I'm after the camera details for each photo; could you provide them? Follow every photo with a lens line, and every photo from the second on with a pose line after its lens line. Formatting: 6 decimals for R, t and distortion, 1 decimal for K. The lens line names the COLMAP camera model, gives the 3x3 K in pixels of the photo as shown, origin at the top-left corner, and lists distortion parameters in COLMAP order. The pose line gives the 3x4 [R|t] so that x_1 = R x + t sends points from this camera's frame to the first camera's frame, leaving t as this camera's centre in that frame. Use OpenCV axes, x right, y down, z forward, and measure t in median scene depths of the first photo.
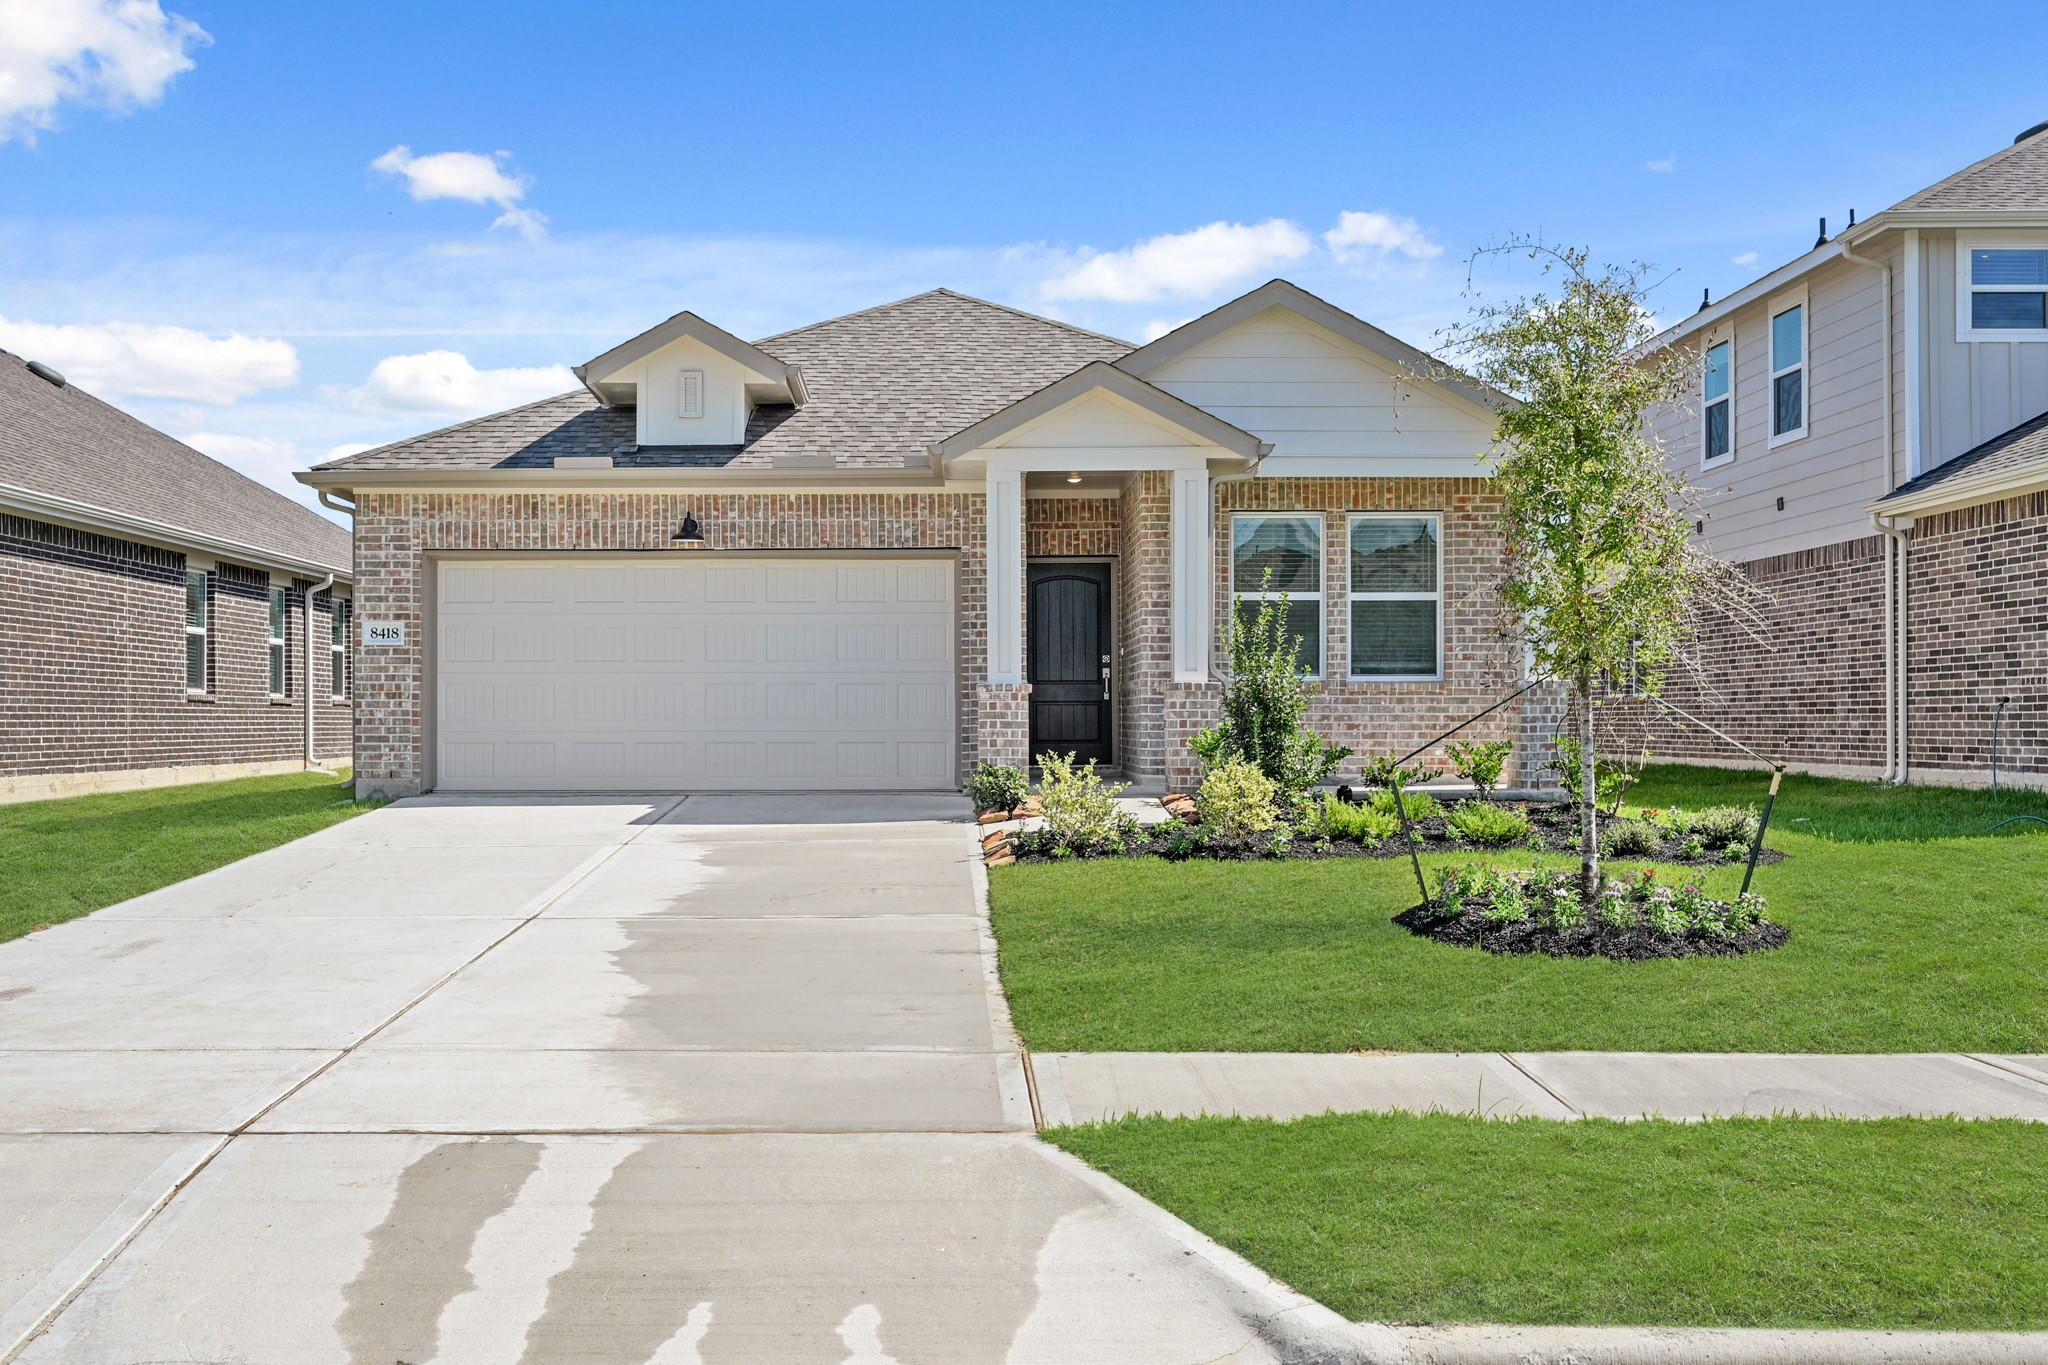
lens RADIAL K [[1772.0, 0, 1008.0], [0, 1772.0, 590.4], [0, 0, 1]] dist [-0.005422, 0.003096]
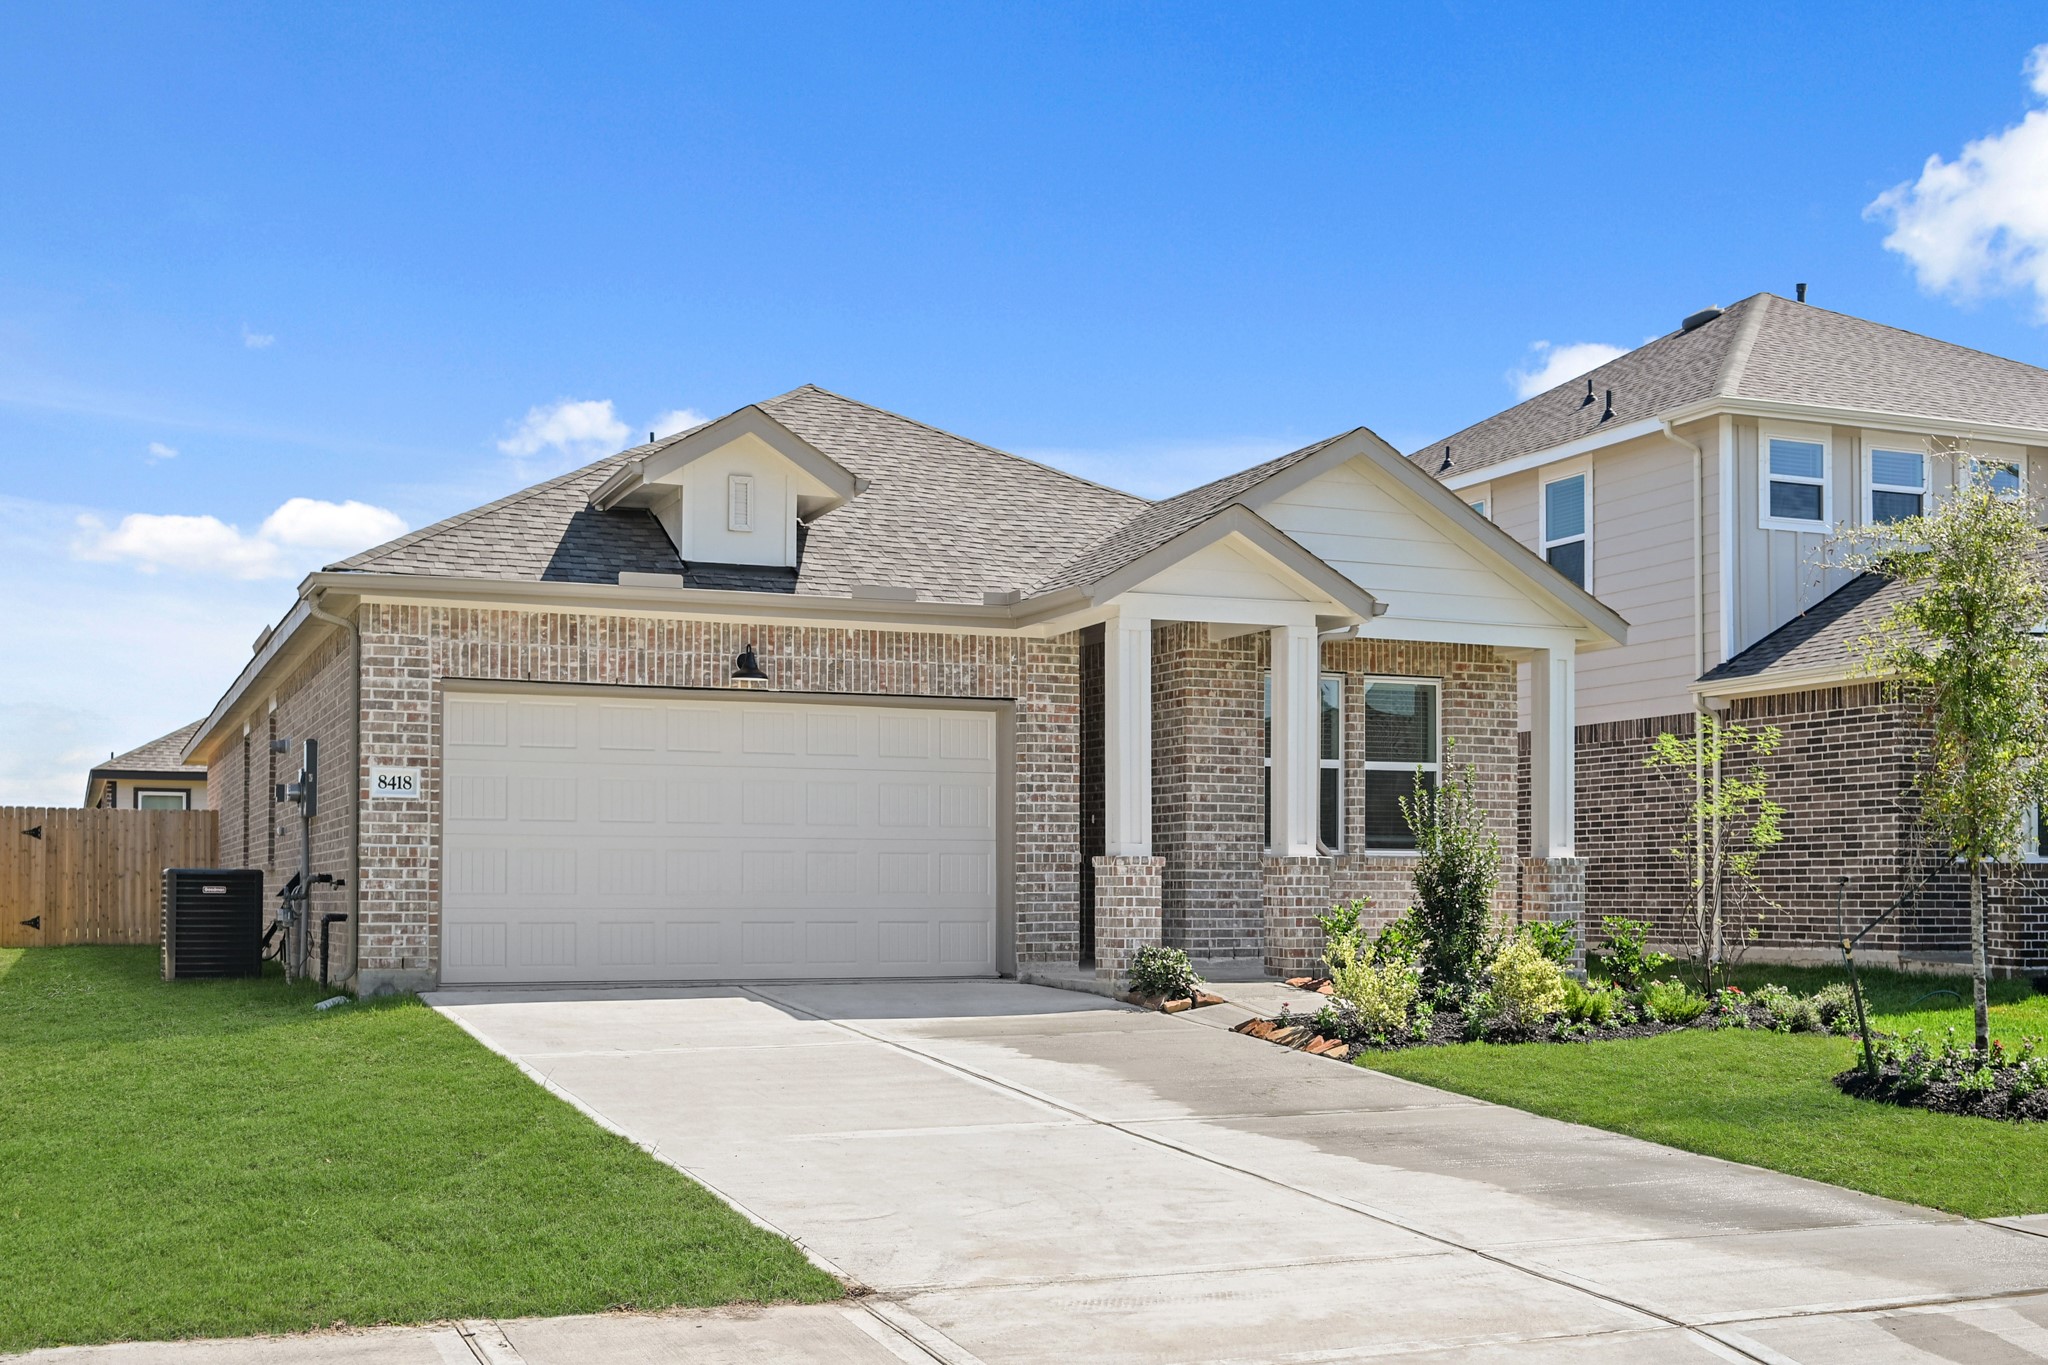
lens RADIAL K [[2158.0, 0, 1024.0], [0, 2158.0, 692.9], [0, 0, 1]] dist [-0.007993, 0.000000]
pose [[0.925350, 0.039216, 0.377081, -0.433756], [-0.031987, 0.999165, -0.025416, -0.000059], [-0.377763, 0.011457, 0.925832, 0.011026]]
